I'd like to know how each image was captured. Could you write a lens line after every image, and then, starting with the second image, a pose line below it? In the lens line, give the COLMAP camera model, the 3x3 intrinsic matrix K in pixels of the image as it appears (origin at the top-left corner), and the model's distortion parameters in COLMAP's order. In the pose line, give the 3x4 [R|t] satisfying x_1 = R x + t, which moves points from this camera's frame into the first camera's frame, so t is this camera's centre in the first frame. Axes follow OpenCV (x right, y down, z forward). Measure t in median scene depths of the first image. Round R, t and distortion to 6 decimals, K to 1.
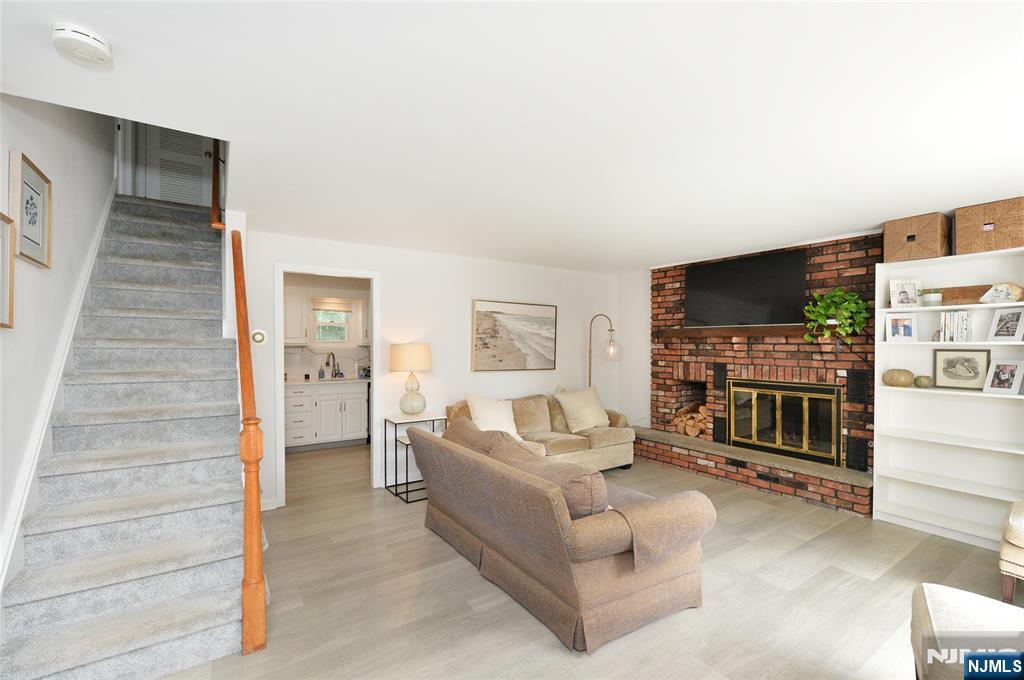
lens RADIAL K [[440.4, 0, 512.0], [0, 440.4, 340.0], [0, 0, 1]] dist [0.000180, -0.000100]
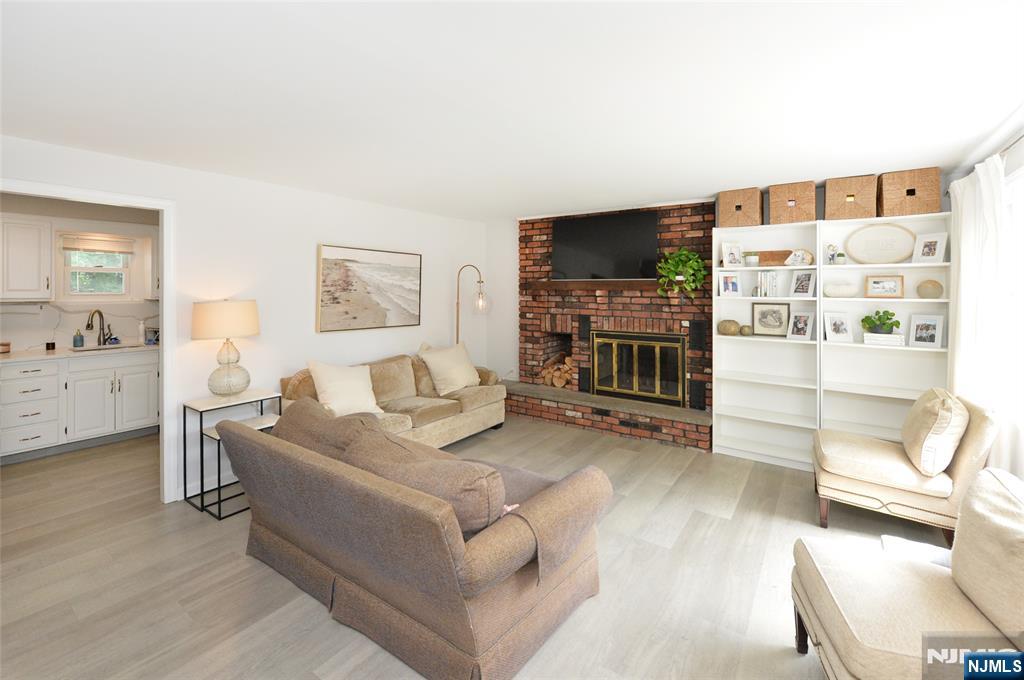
lens RADIAL K [[431.0, 0, 537.6], [0, 431.0, 290.1], [0, 0, 1]] dist [-0.003320, -0.000576]
pose [[0.926289, 0.000078, 0.376814, -0.014311], [-0.004027, 0.999945, 0.009692, -0.018811], [-0.376793, -0.010495, 0.926238, 0.120964]]
